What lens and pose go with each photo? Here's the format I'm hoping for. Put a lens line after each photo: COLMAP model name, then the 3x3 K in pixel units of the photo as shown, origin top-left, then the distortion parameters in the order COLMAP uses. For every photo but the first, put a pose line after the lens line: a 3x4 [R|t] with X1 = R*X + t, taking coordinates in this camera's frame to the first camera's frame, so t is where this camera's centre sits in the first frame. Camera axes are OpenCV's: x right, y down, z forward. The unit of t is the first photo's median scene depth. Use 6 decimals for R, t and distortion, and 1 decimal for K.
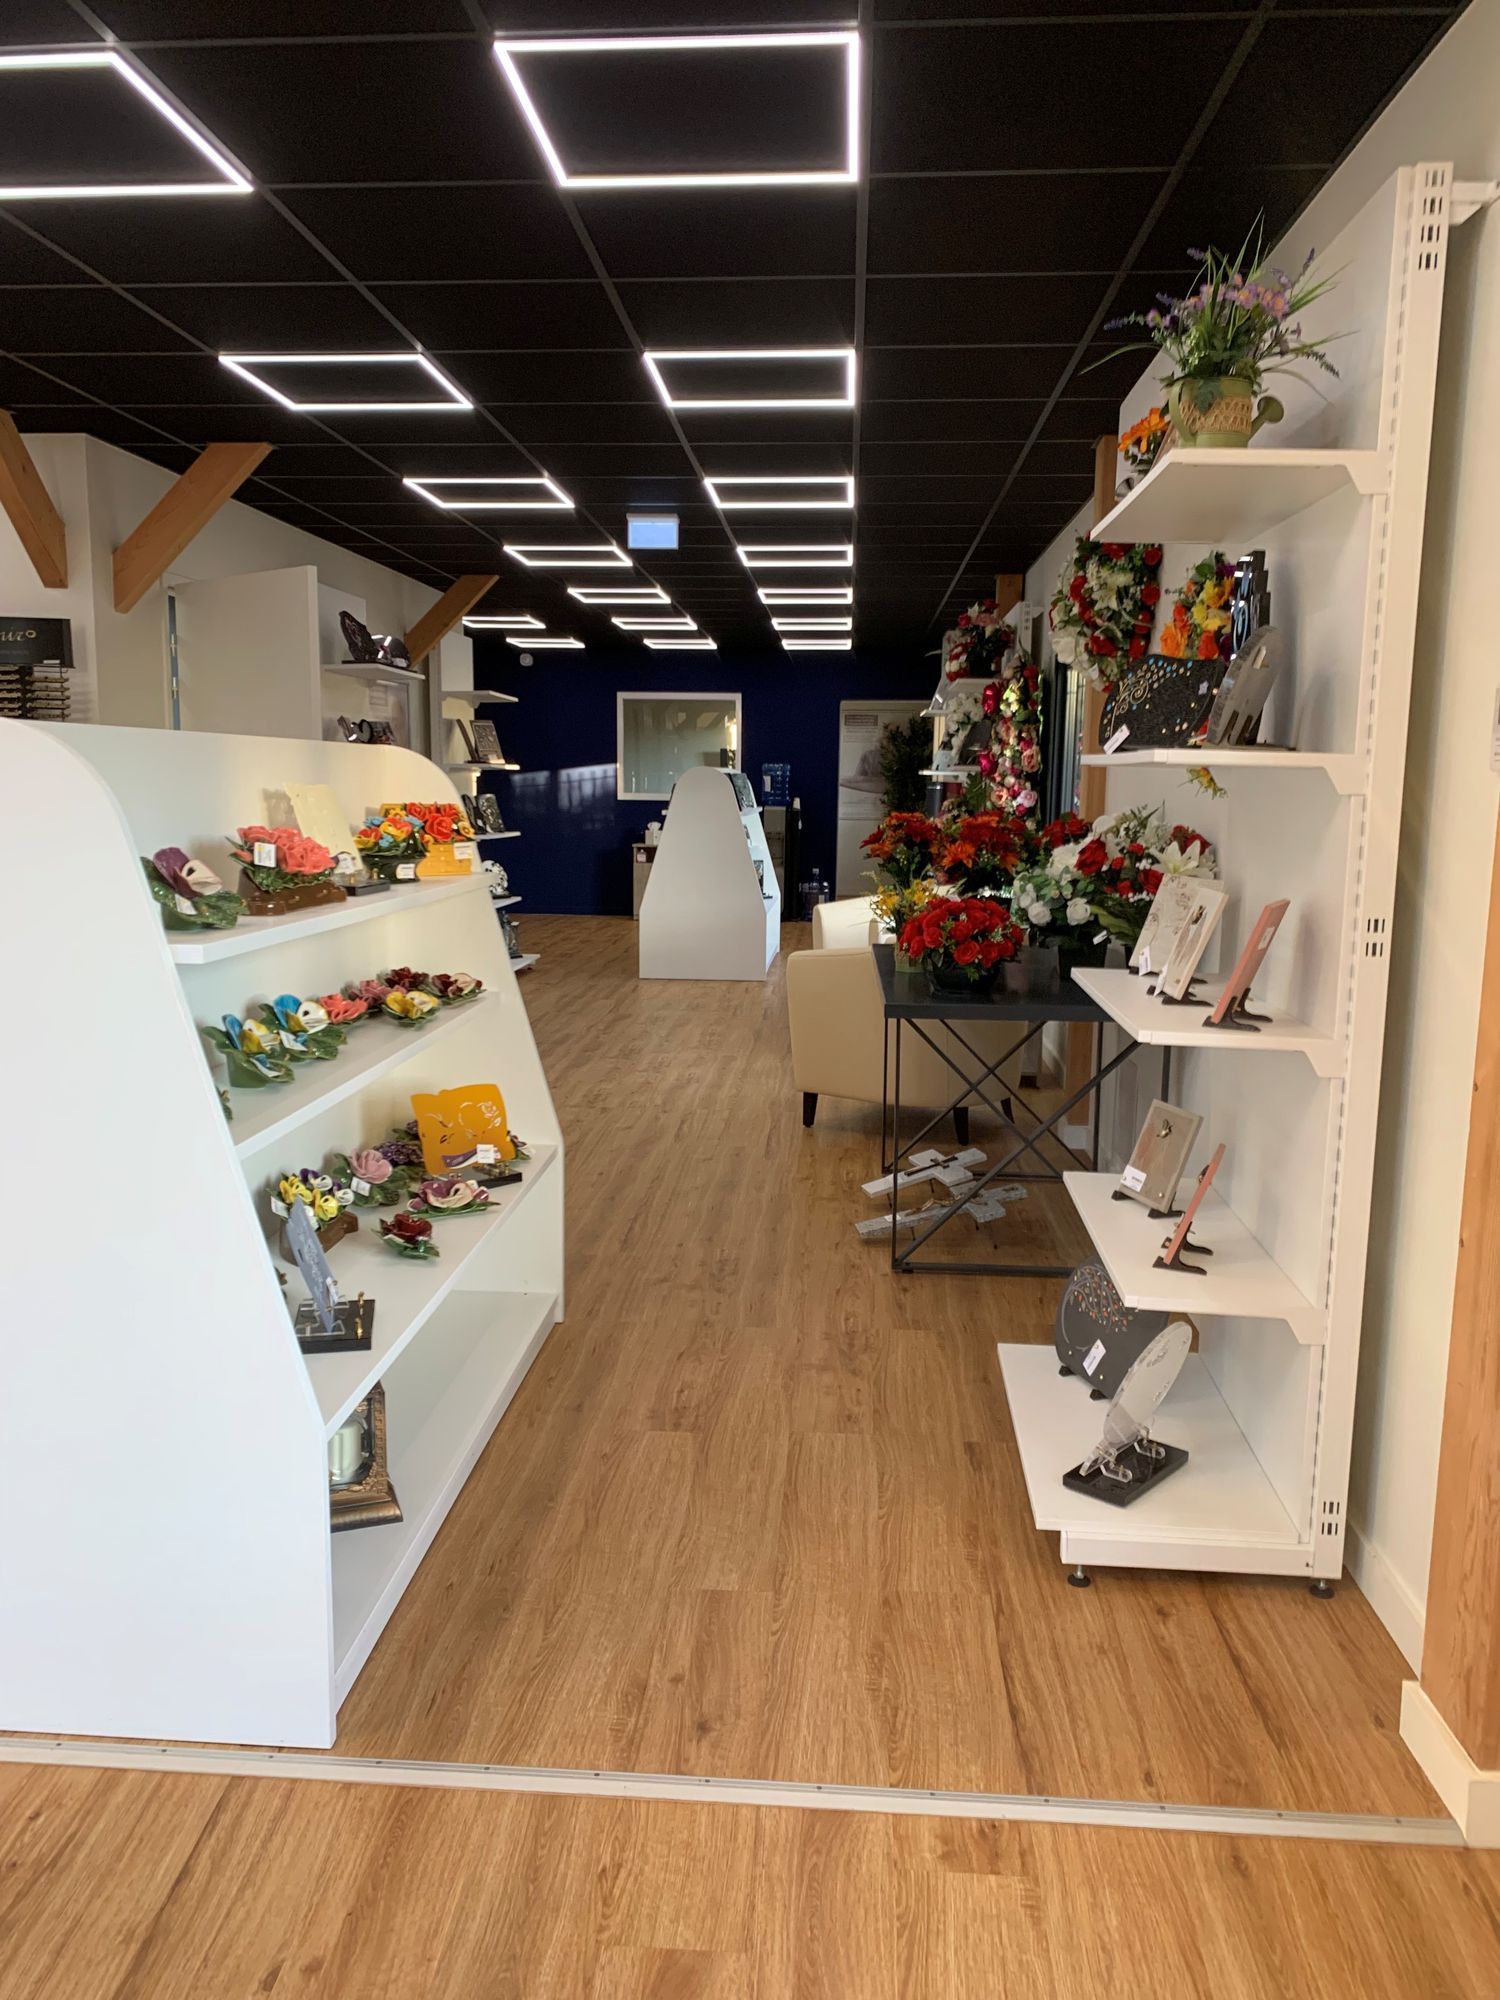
lens RADIAL K [[1492.8, 0, 750.0], [0, 1492.8, 1000.0], [0, 0, 1]] dist [-0.000097, -0.001032]
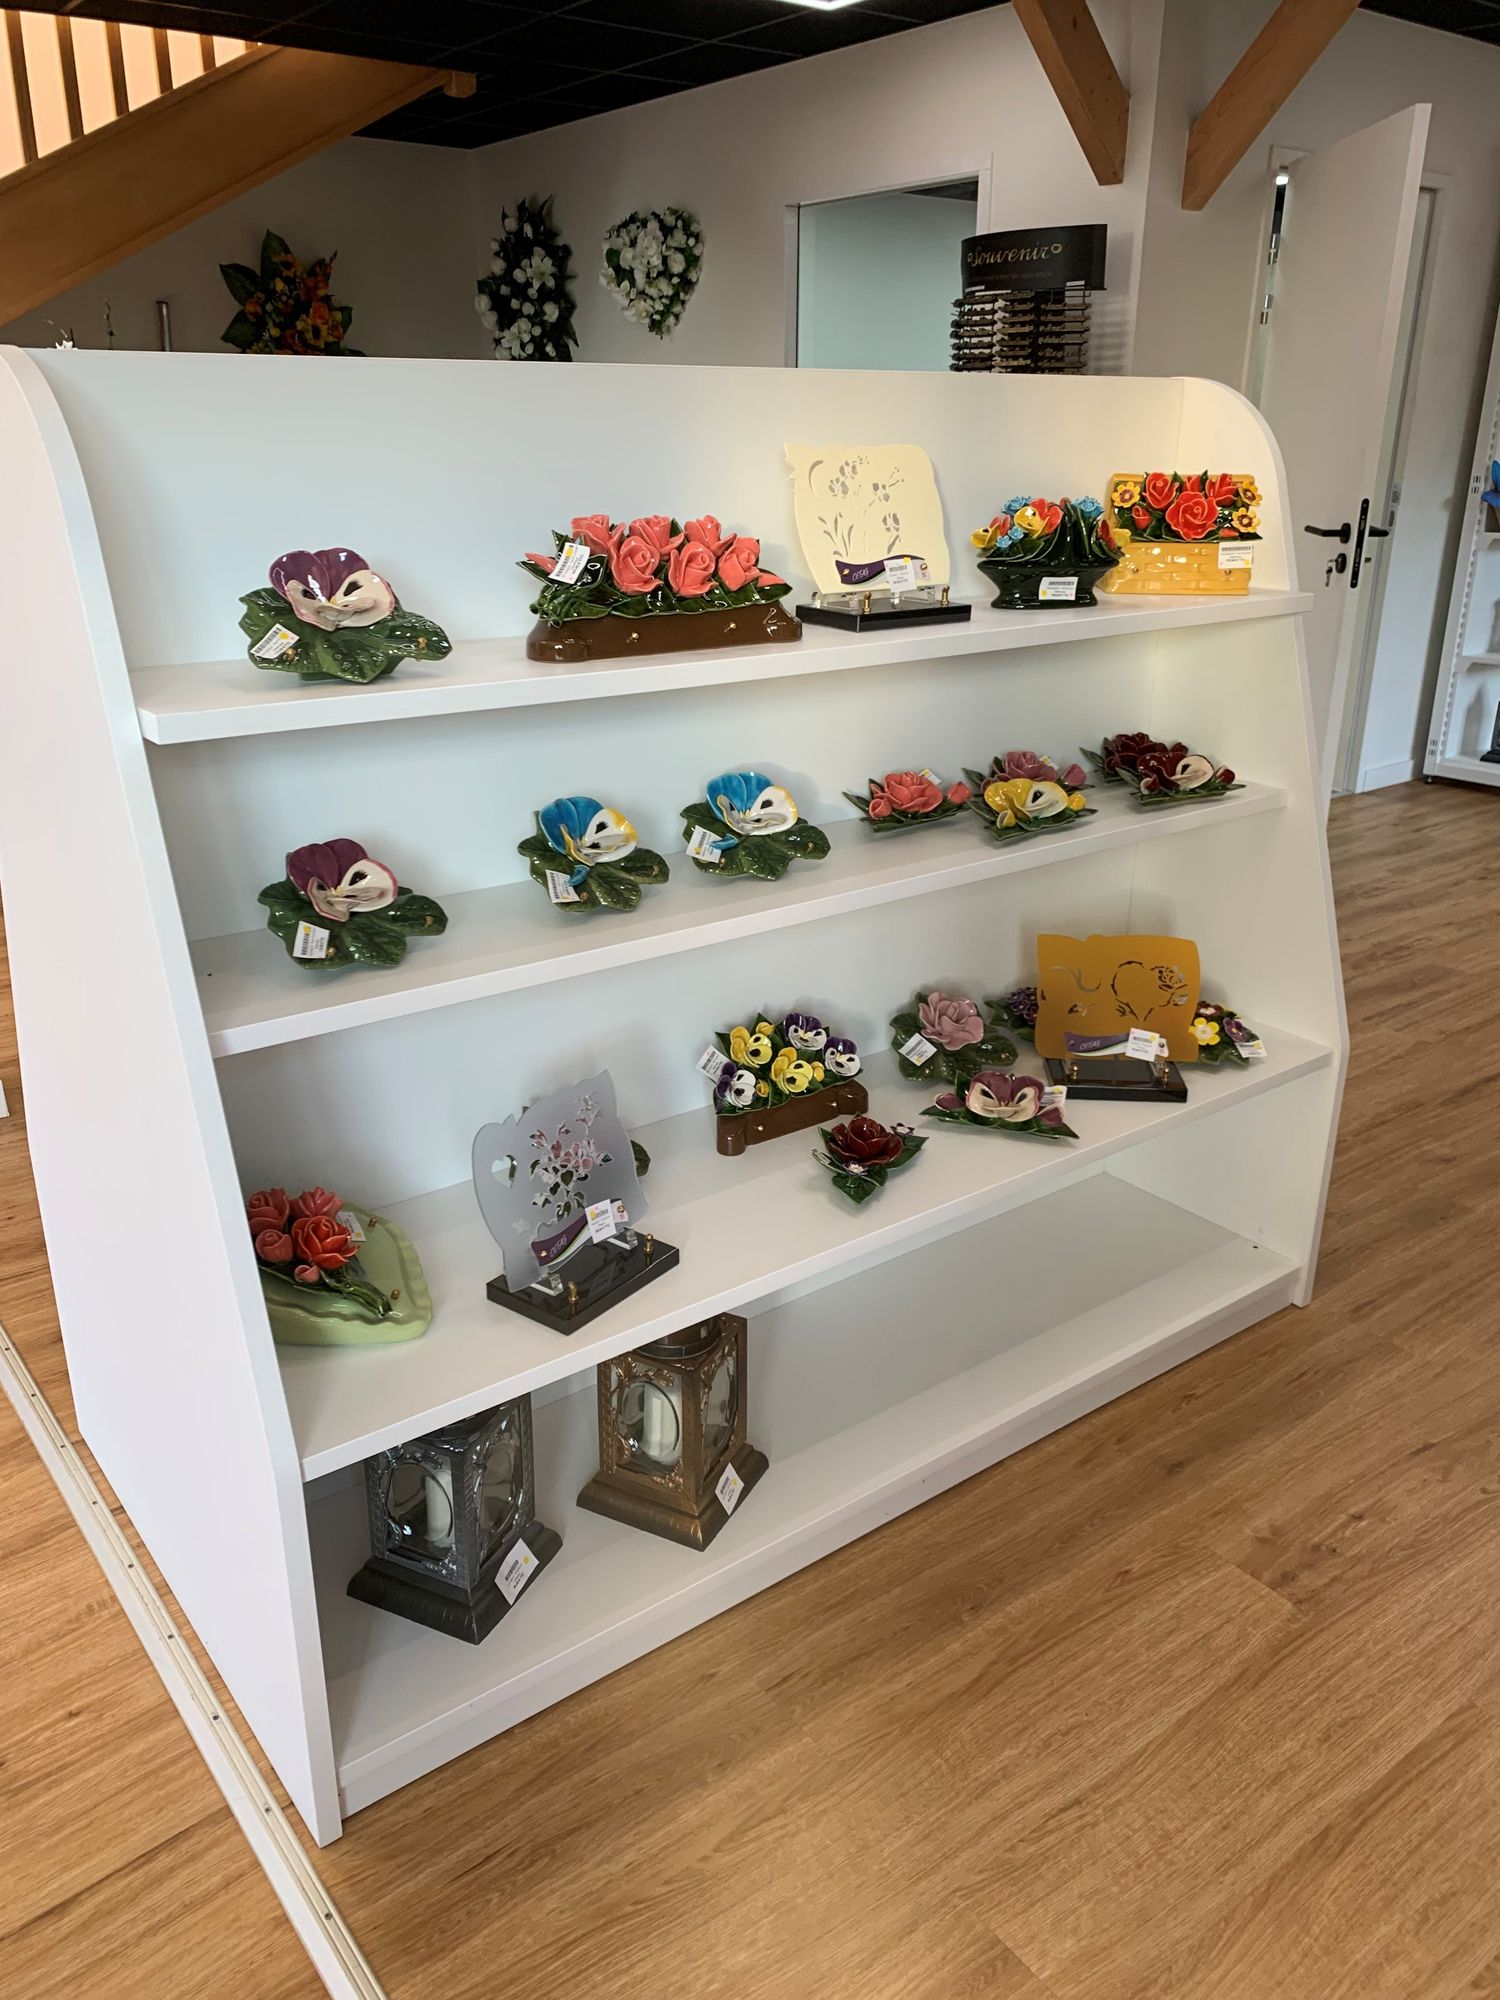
lens RADIAL K [[1529.4, 0, 750.0], [0, 1529.4, 1000.0], [0, 0, 1]] dist [0.009934, -0.000674]
pose [[0.662917, 0.257273, -0.703102, 0.170041], [-0.107886, 0.962130, 0.250334, -0.062921], [0.740879, -0.090096, 0.665568, 0.432900]]
